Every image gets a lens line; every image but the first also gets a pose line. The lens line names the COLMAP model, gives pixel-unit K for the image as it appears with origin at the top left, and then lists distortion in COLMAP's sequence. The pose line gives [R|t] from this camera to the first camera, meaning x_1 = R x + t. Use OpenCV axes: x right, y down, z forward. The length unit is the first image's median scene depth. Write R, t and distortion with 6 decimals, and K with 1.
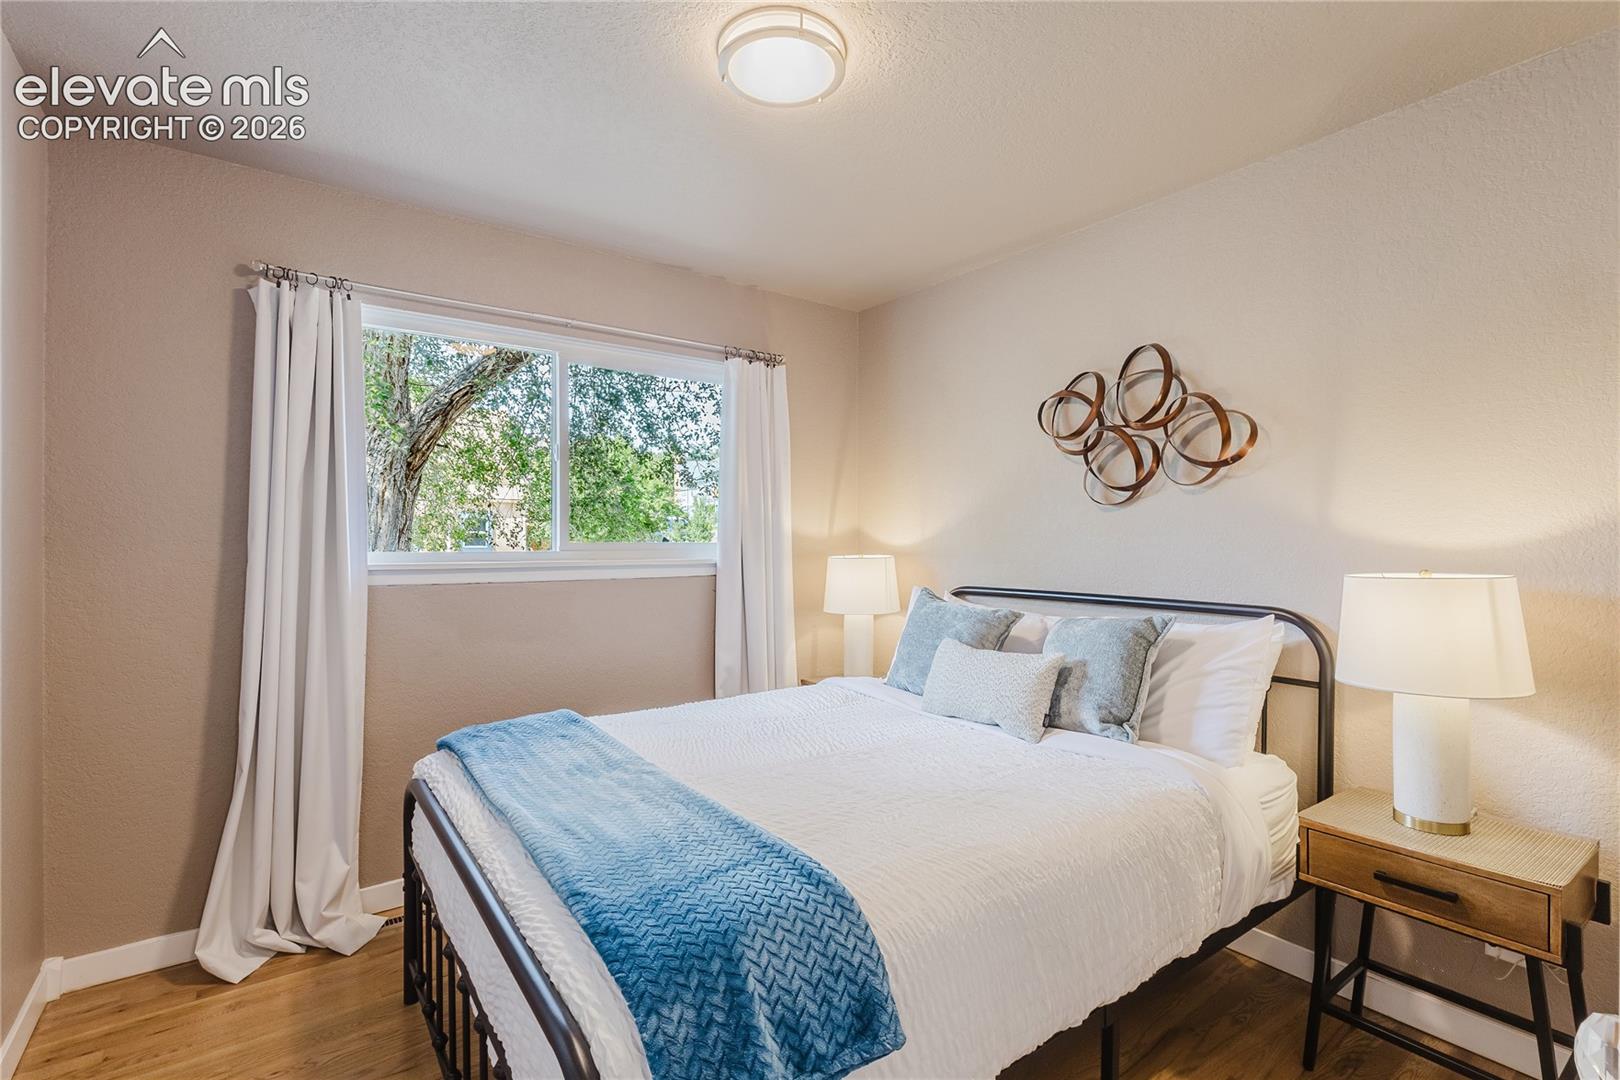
lens RADIAL K [[740.8, 0, 804.9], [0, 740.8, 542.2], [0, 0, 1]] dist [-0.000178, 0.001218]
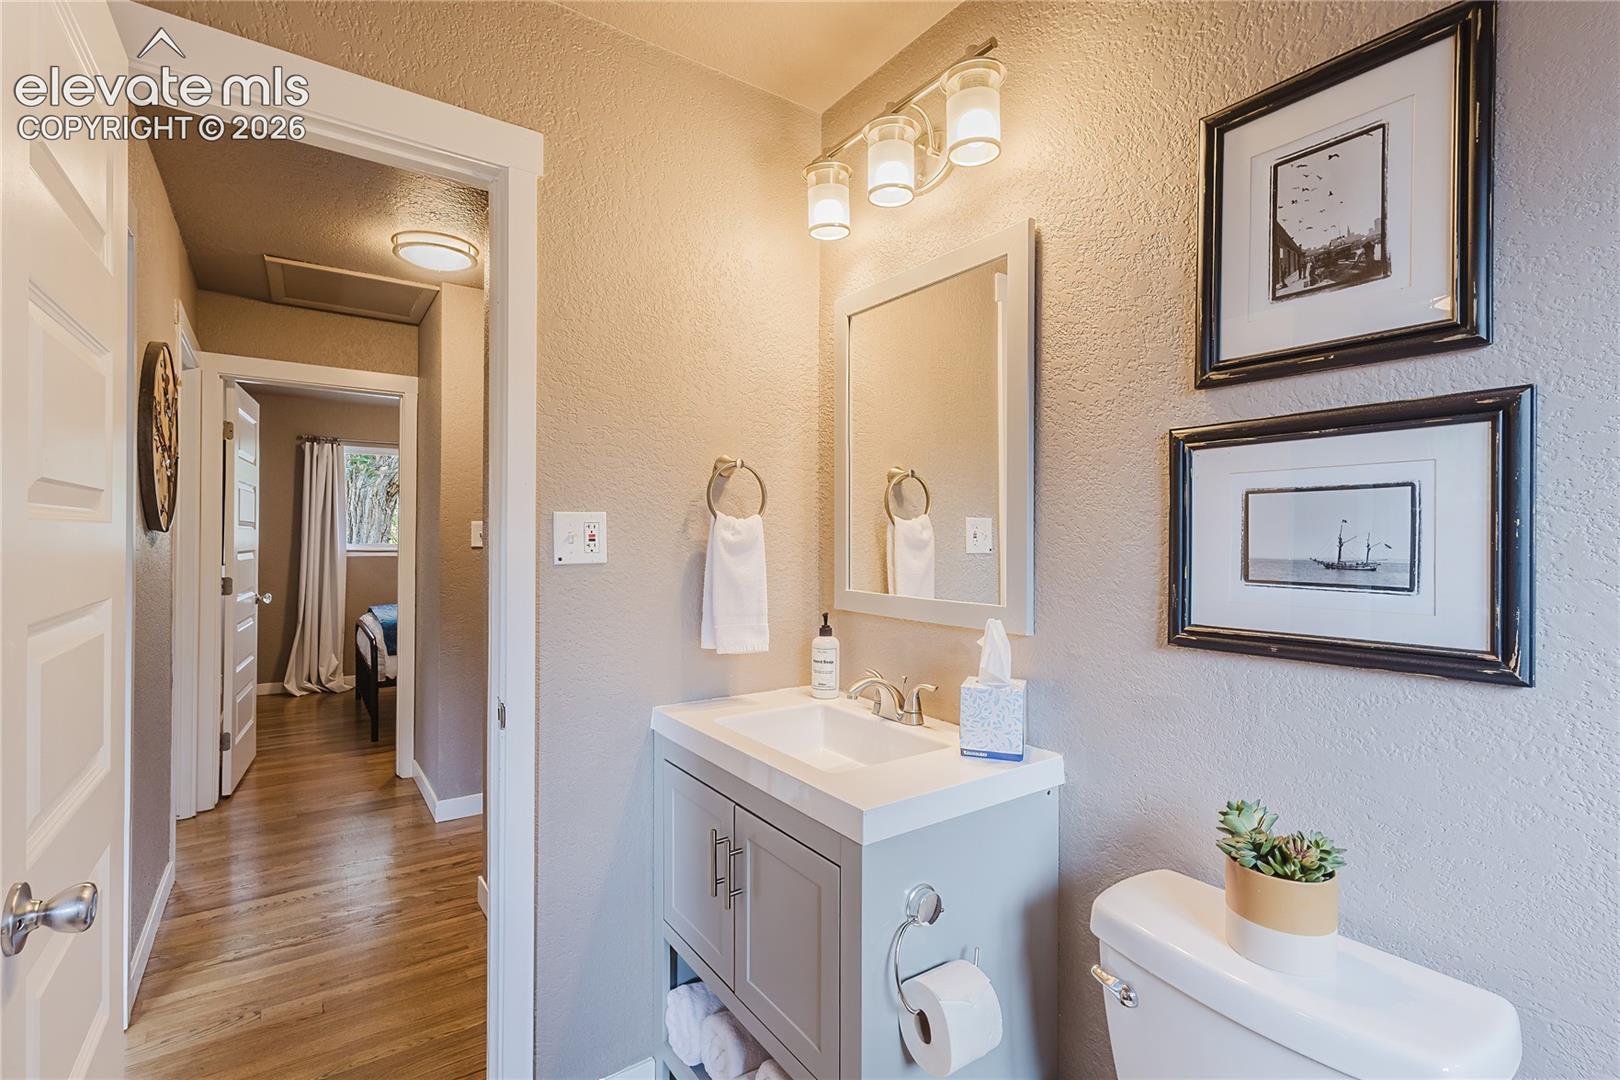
lens RADIAL K [[740.8, 0, 809.6], [0, 740.8, 538.7], [0, 0, 1]] dist [-0.000178, 0.001218]
pose [[0.999870, -0.001532, -0.016038, 1.035898], [0.001462, 0.999989, -0.004366, 0.009660], [0.016045, 0.004342, 0.999862, -1.513101]]
